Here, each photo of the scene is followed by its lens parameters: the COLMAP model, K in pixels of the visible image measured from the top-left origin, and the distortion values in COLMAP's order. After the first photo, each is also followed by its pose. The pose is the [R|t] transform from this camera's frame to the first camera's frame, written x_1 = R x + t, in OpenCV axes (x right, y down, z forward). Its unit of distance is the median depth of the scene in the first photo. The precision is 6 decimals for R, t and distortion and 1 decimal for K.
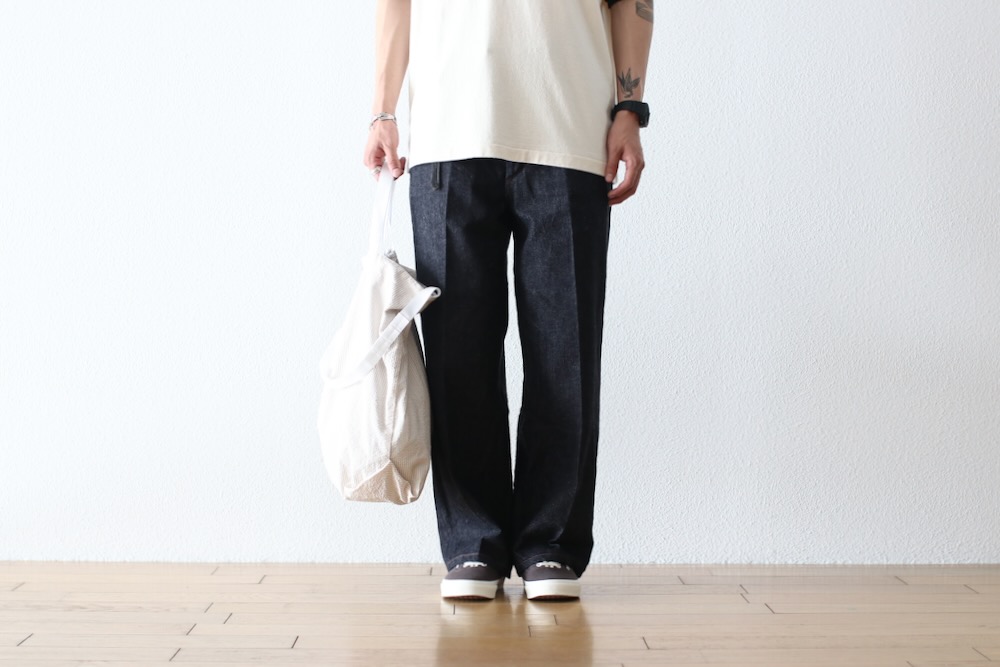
lens RADIAL K [[2366.9, 0, 500.0], [0, 2366.9, 333.5], [0, 0, 1]] dist [-0.182858, 0.113489]
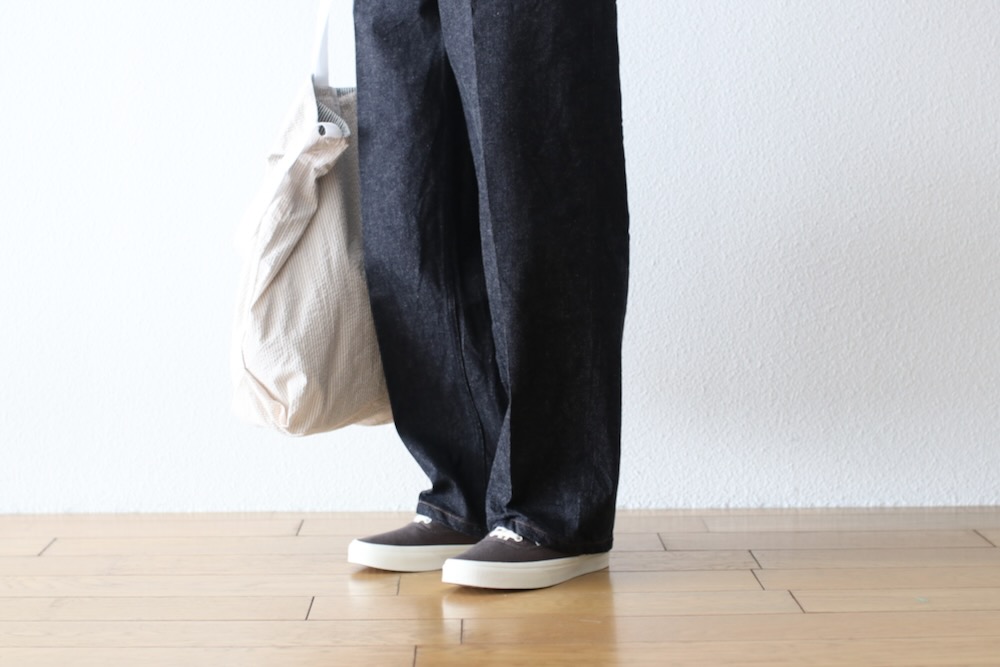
lens RADIAL K [[2366.9, 0, 500.0], [0, 2366.9, 333.5], [0, 0, 1]] dist [-0.182858, 0.113489]
pose [[0.999936, -0.011325, -0.000292, 0.029276], [0.011320, 0.997734, 0.066327, -0.001151], [-0.000460, -0.066326, 0.997798, 0.304824]]
